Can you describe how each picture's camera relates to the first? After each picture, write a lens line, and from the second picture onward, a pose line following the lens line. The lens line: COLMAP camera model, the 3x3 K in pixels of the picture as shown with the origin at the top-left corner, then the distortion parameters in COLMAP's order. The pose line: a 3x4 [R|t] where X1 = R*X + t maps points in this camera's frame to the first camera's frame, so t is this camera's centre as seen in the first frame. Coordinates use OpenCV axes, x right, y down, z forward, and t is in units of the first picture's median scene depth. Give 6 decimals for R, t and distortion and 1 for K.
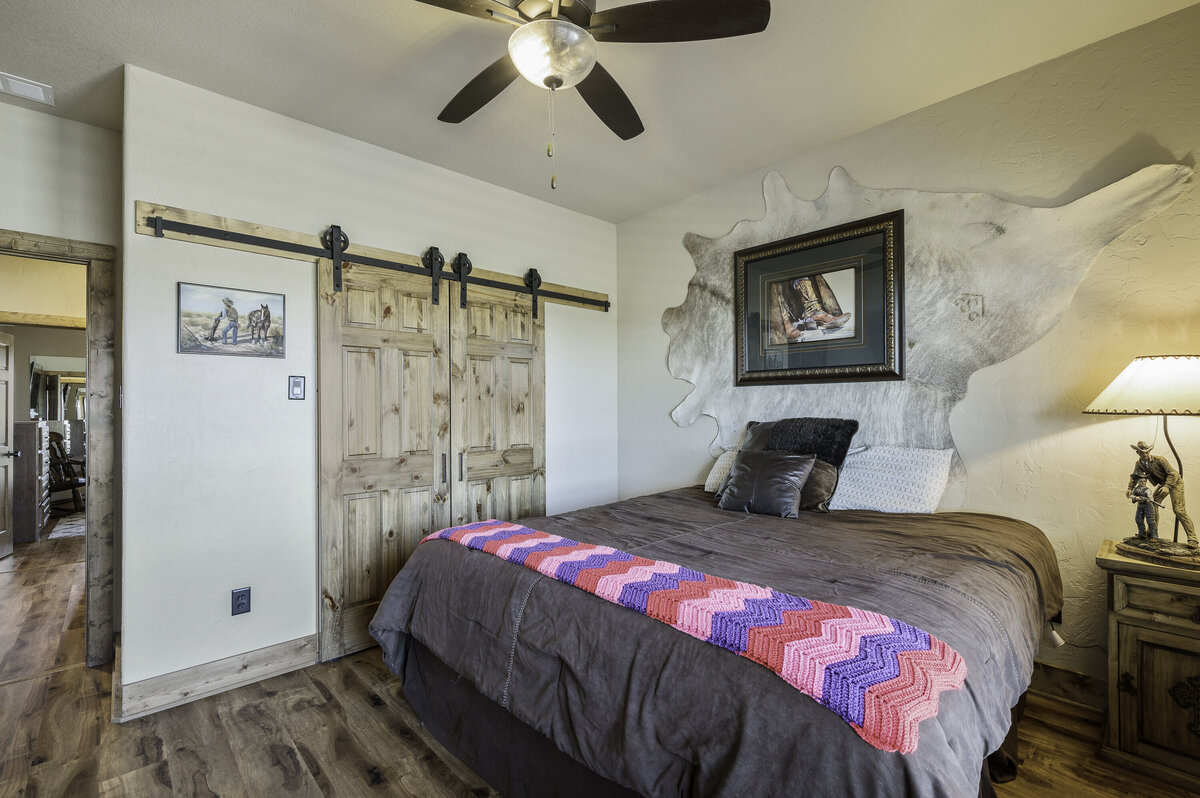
lens RADIAL K [[527.1, 0, 612.2], [0, 527.1, 402.0], [0, 0, 1]] dist [-0.001394, -0.000350]
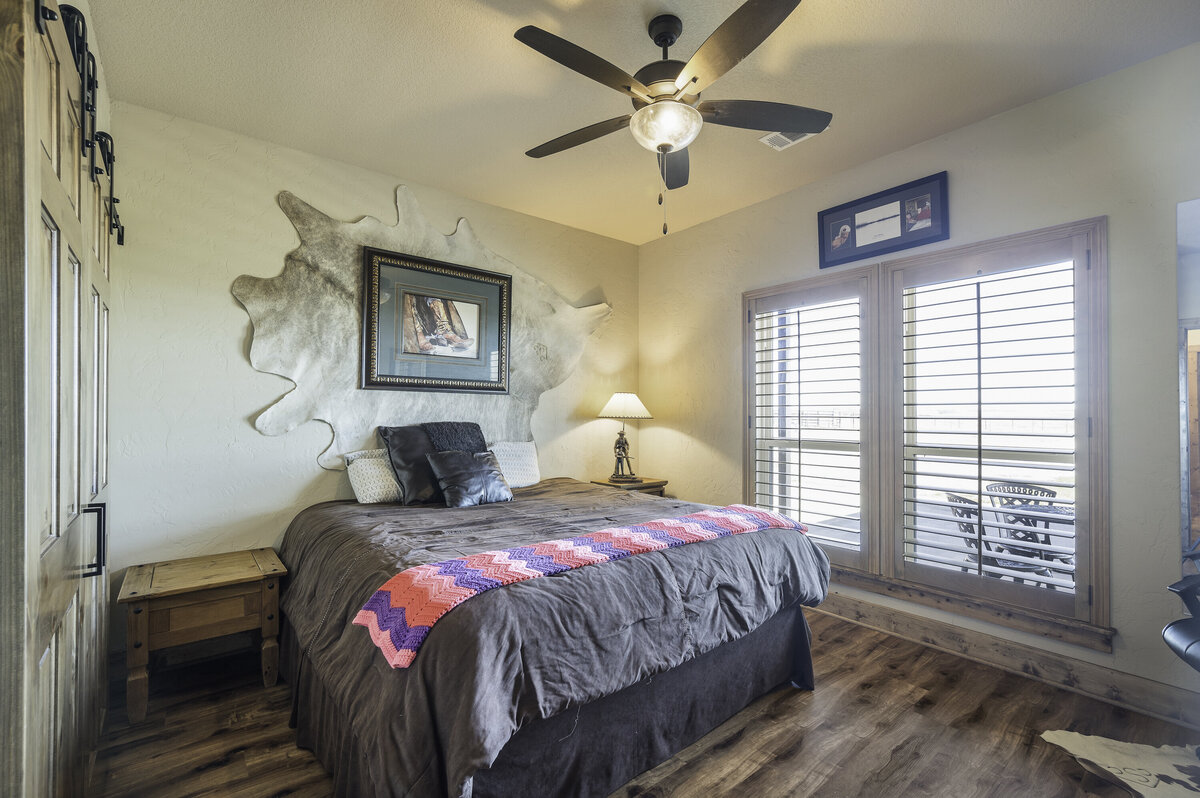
lens RADIAL K [[527.1, 0, 612.2], [0, 527.1, 402.0], [0, 0, 1]] dist [-0.001394, -0.000350]
pose [[0.060102, 0.033060, 0.997645, -0.751295], [-0.018896, 0.999310, -0.031977, 0.016360], [-0.998013, -0.016930, 0.060685, 0.557762]]
